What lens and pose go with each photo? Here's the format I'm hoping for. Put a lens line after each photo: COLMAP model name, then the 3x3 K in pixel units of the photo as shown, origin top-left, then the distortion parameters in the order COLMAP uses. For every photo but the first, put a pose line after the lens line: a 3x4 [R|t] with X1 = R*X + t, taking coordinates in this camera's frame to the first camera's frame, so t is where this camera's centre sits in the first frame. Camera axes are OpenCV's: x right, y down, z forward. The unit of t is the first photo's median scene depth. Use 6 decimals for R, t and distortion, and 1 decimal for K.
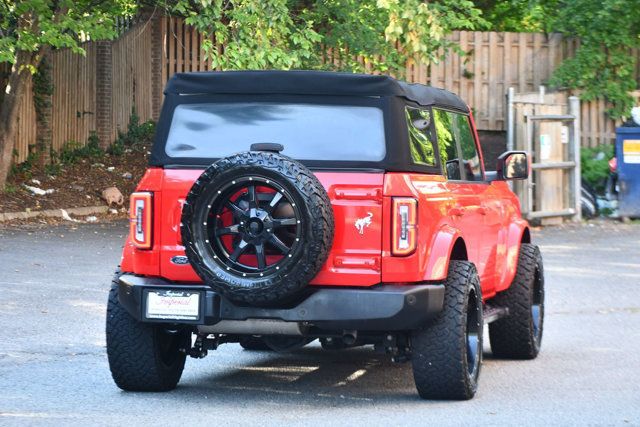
lens RADIAL K [[2265.7, 0, 320.1], [0, 2265.7, 213.3], [0, 0, 1]] dist [-0.098571, 0.000000]
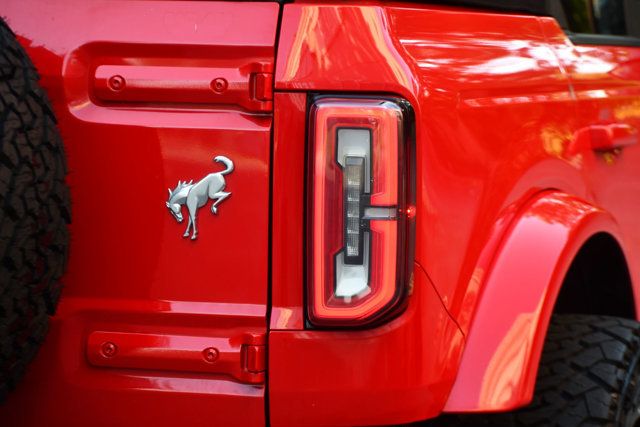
lens RADIAL K [[2548.5, 0, 319.8], [0, 2548.5, 212.8], [0, 0, 1]] dist [0.796048, 0.000000]
pose [[0.996675, 0.010606, -0.080784, 0.056044], [-0.006917, 0.998926, 0.045812, -0.007119], [0.081183, -0.045101, 0.995678, 0.715485]]
